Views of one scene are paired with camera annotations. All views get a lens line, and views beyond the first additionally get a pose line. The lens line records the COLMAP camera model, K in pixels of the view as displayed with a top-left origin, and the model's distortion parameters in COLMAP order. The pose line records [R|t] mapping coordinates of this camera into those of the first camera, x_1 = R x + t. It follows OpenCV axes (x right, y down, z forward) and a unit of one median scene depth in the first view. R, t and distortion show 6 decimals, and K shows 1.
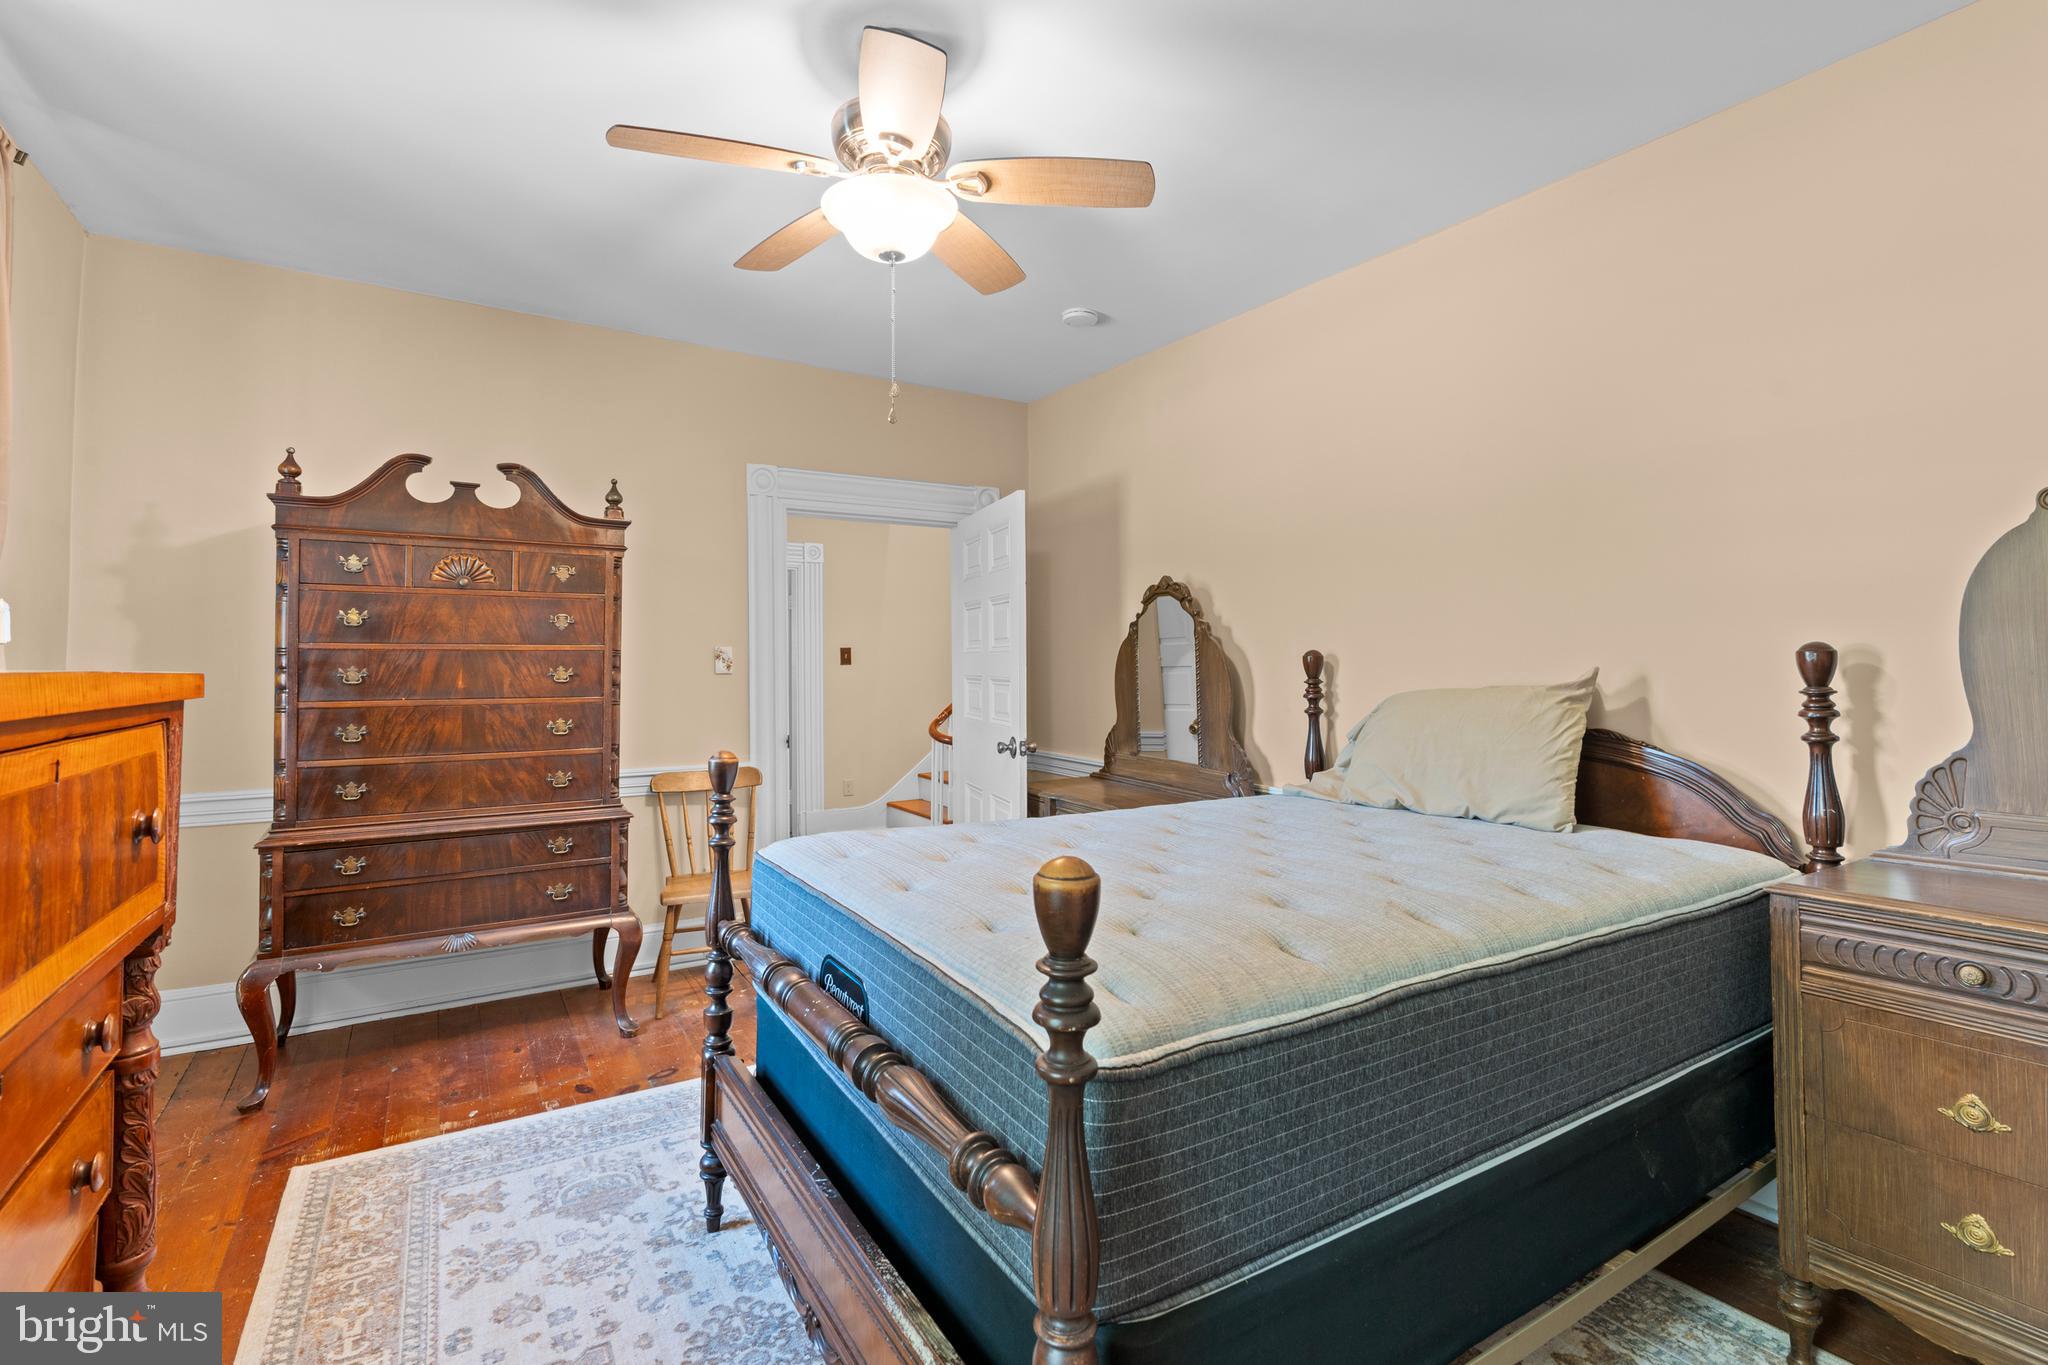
lens RADIAL K [[934.0, 0, 1032.6], [0, 934.0, 677.6], [0, 0, 1]] dist [-0.014353, 0.008307]
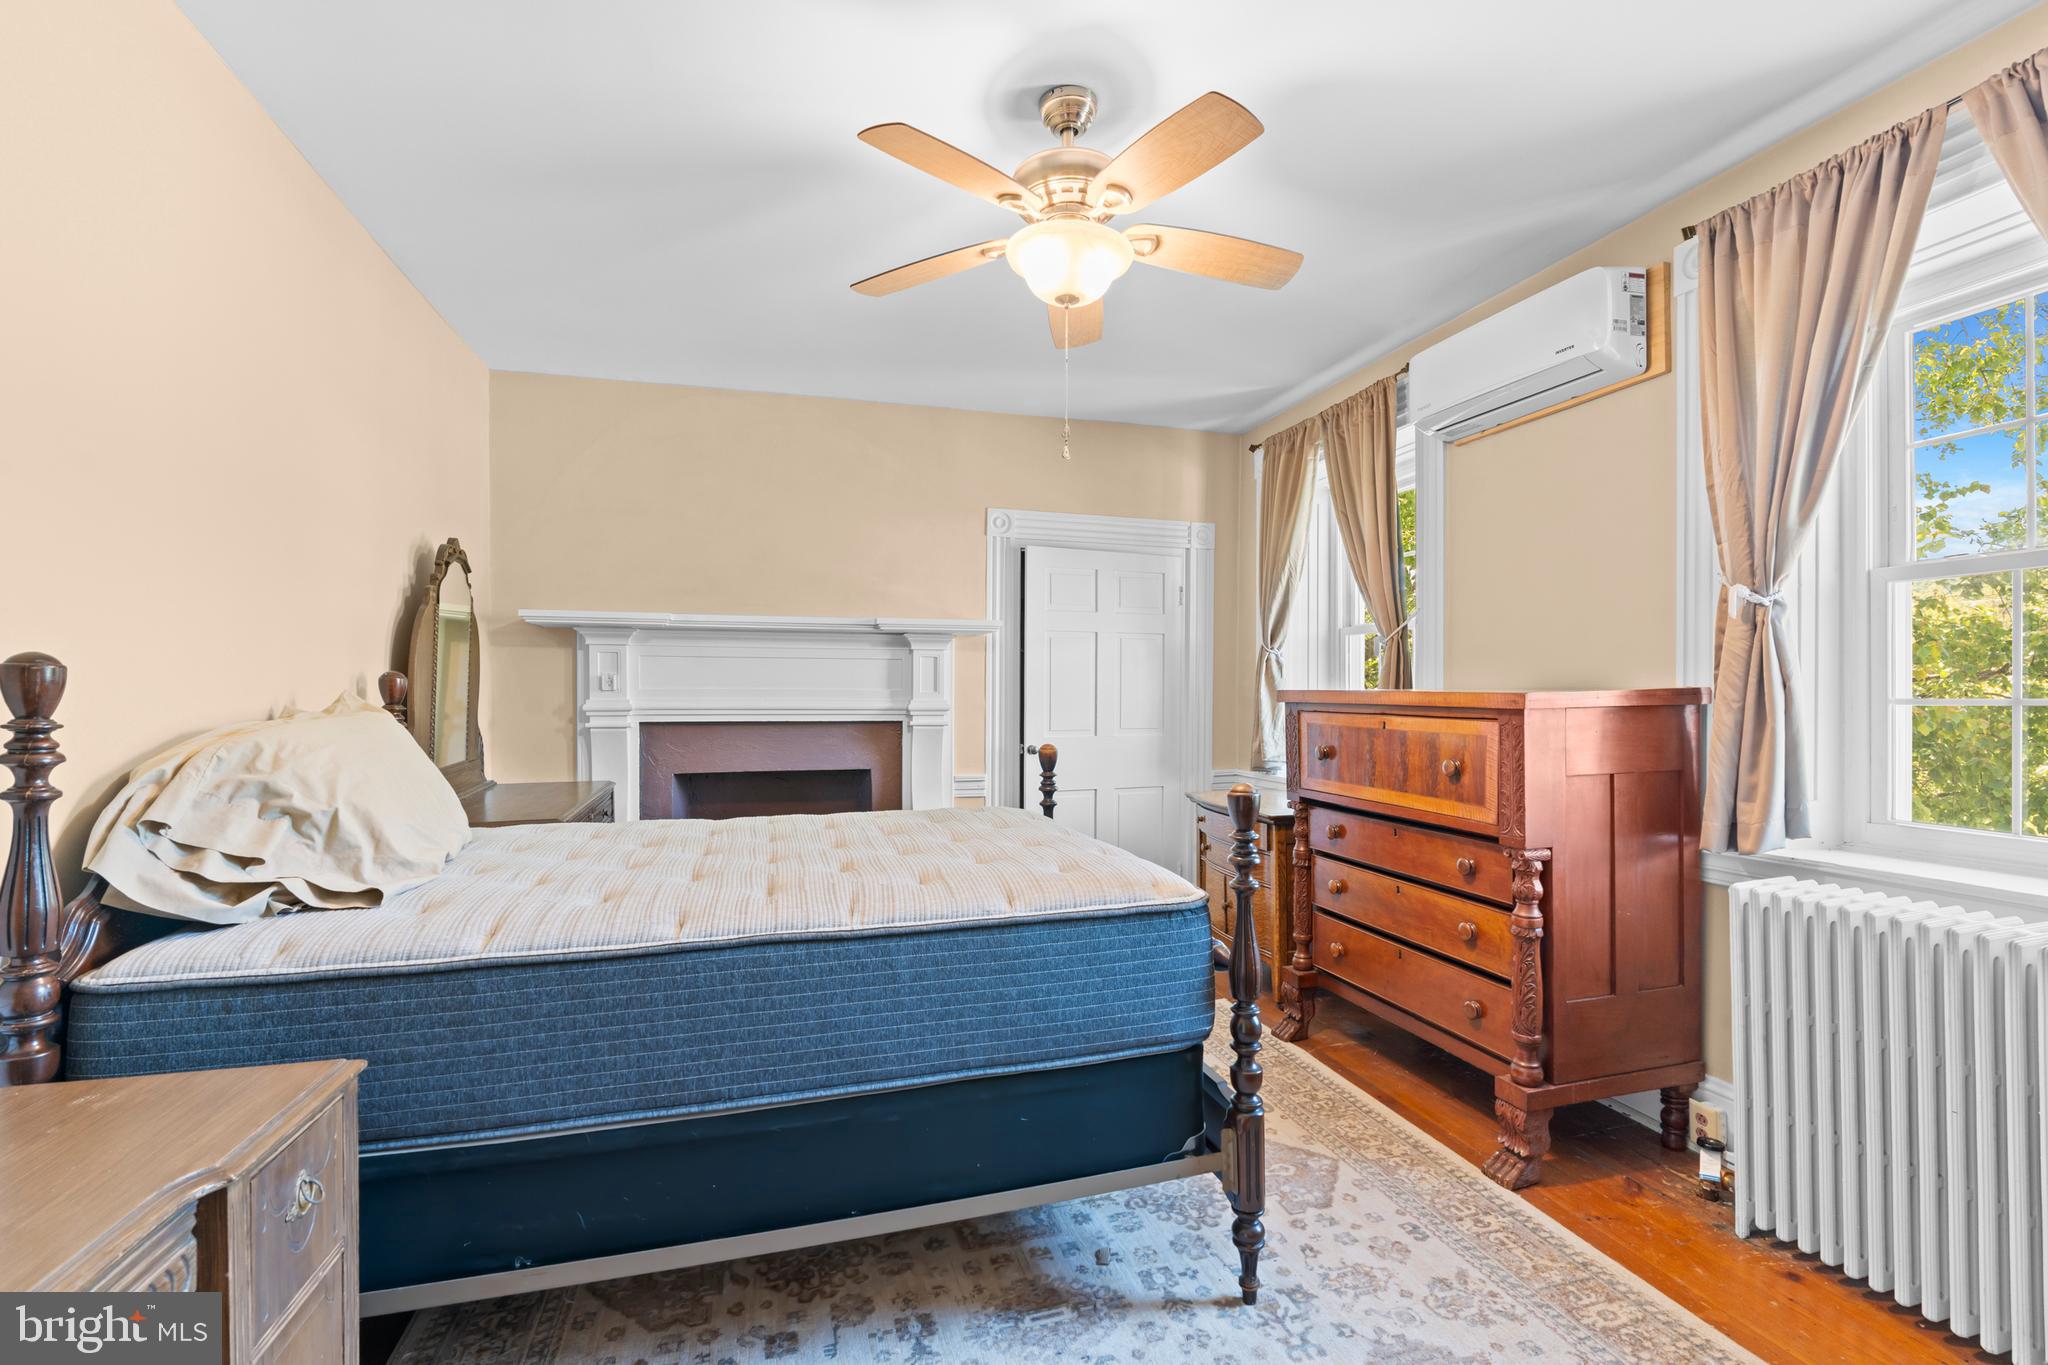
lens RADIAL K [[934.0, 0, 1032.6], [0, 934.0, 677.6], [0, 0, 1]] dist [-0.014353, 0.008307]
pose [[-0.959493, 0.011239, 0.281508, -0.443566], [0.009865, 0.999932, -0.006298, -0.022838], [-0.281560, -0.003266, -0.959538, 2.140174]]
